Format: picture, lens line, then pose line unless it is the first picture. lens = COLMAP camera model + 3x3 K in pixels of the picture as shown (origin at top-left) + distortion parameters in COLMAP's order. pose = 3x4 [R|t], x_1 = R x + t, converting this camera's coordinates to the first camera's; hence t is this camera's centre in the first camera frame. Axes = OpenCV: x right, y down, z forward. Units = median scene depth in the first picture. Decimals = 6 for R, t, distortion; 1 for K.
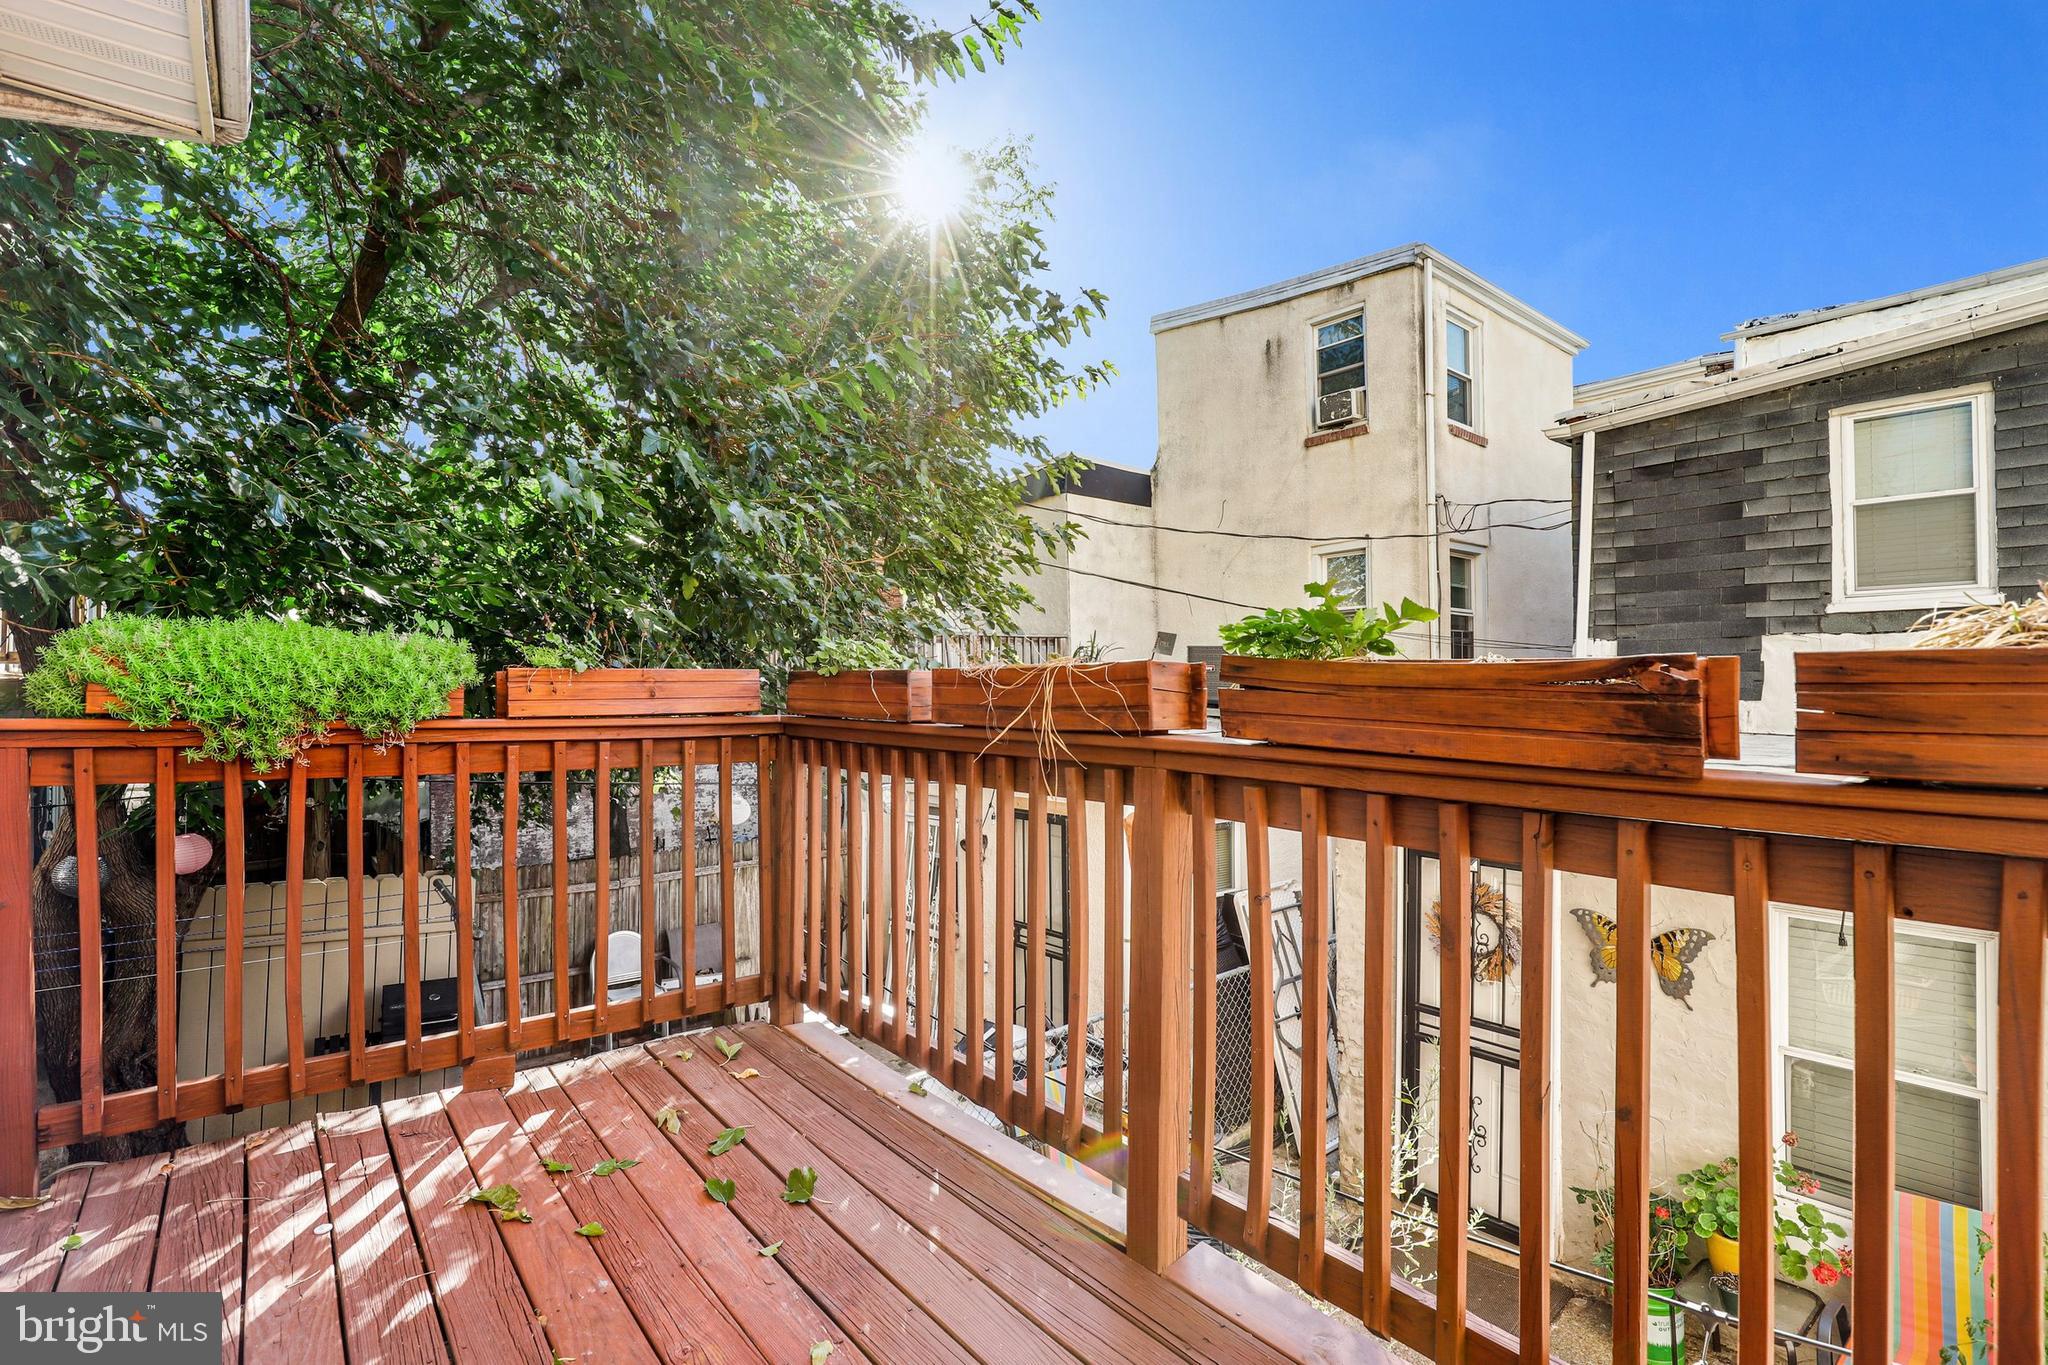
lens RADIAL K [[950.7, 0, 1040.7], [0, 950.7, 667.0], [0, 0, 1]] dist [-0.029356, 0.006154]
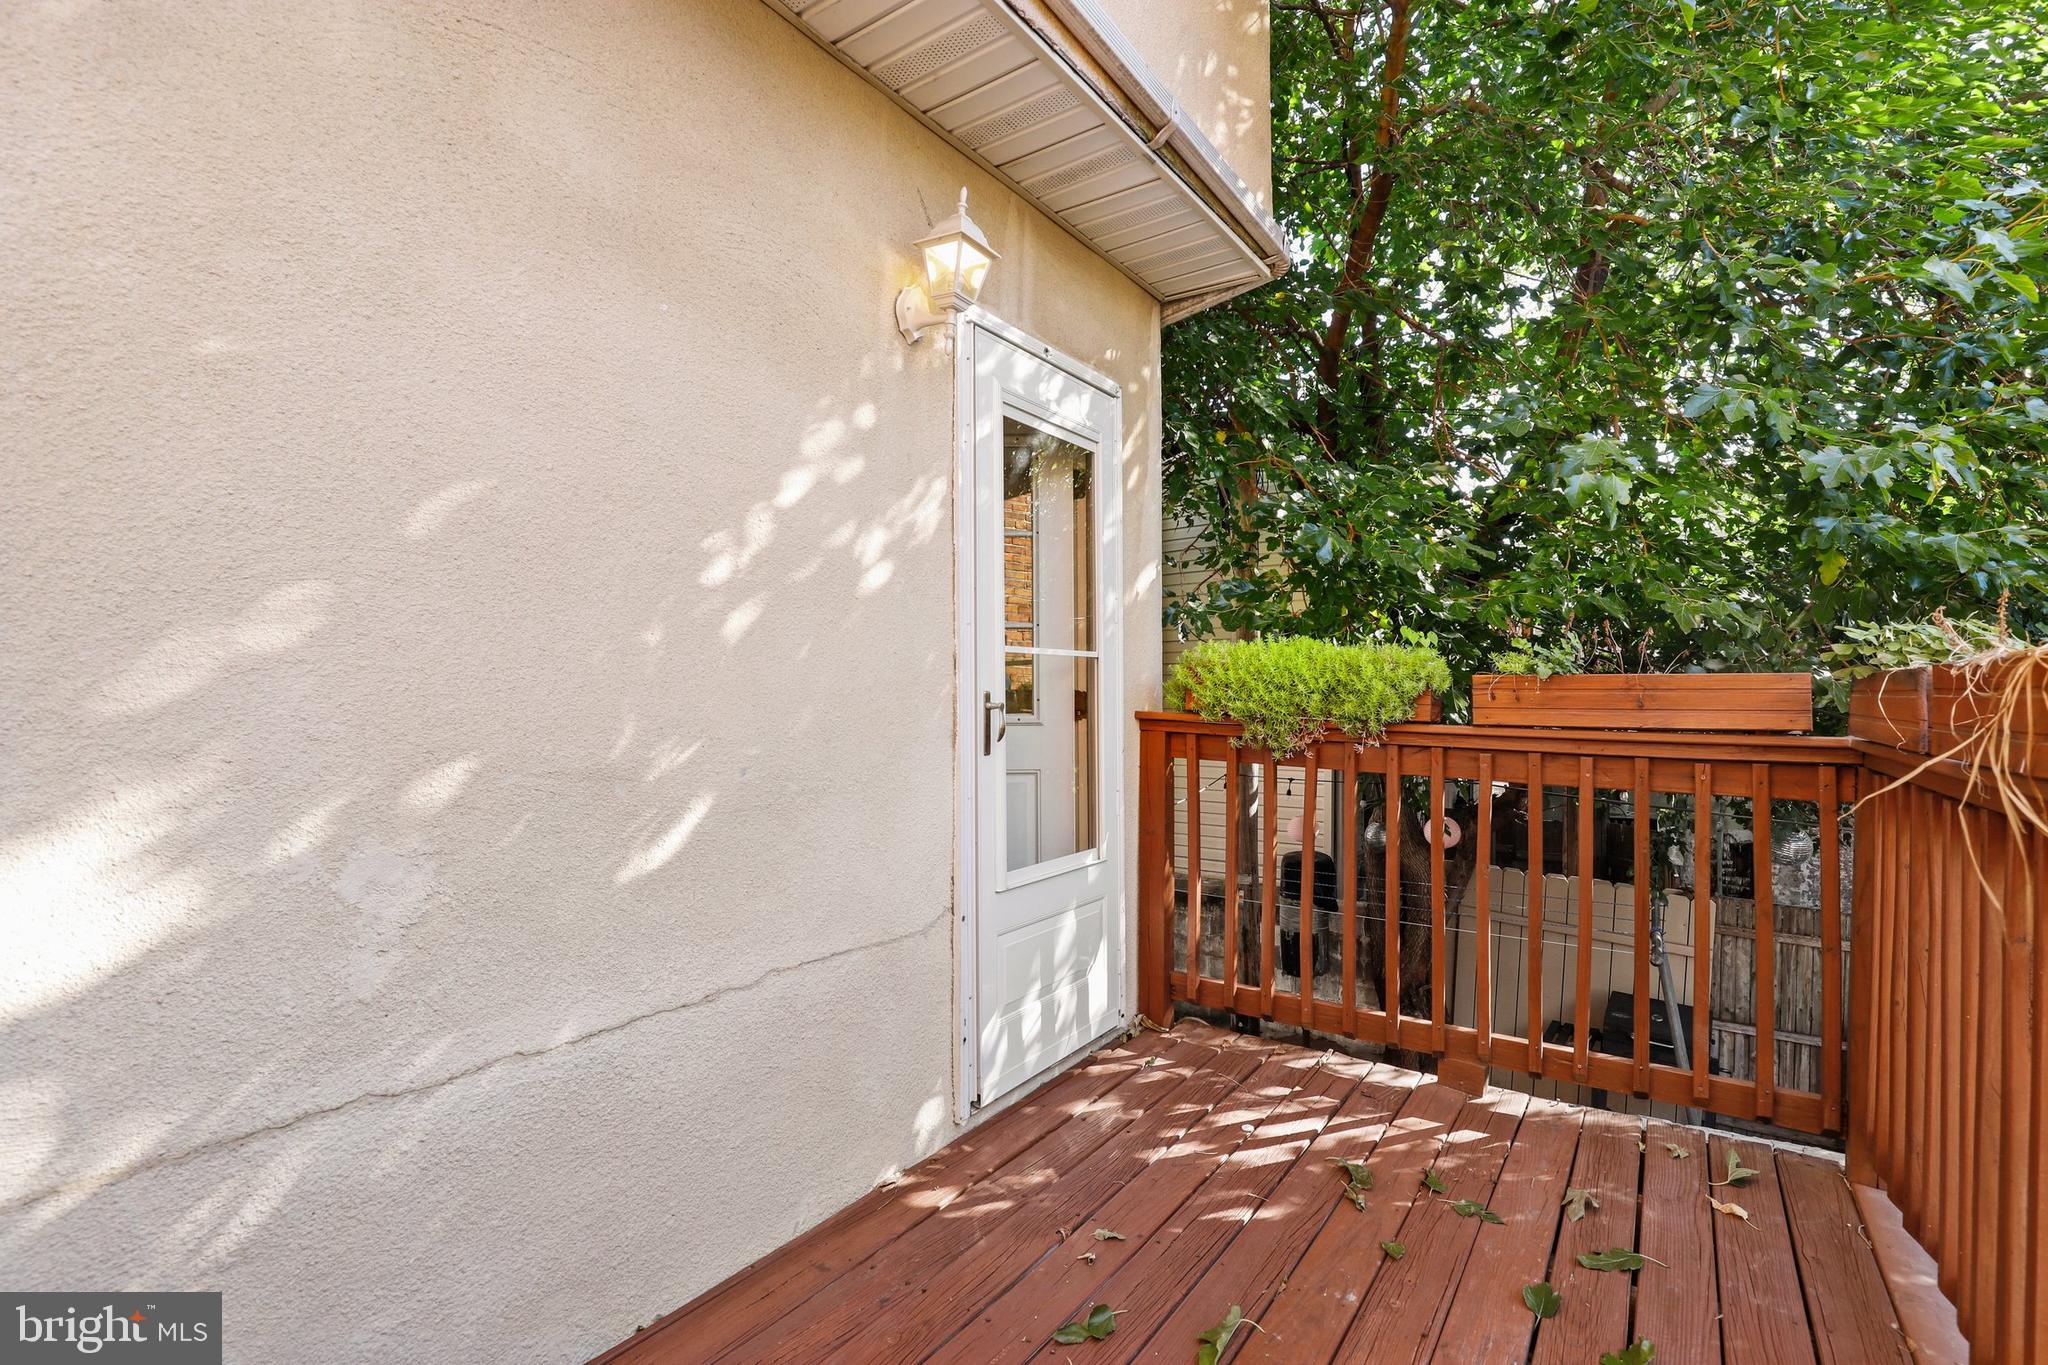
lens RADIAL K [[950.7, 0, 1038.1], [0, 950.7, 683.6], [0, 0, 1]] dist [-0.029356, 0.006154]
pose [[0.278631, -0.006966, -0.960373, 0.210991], [0.008413, 0.999953, -0.004812, 0.008600], [0.960361, -0.006739, 0.278677, 0.220901]]
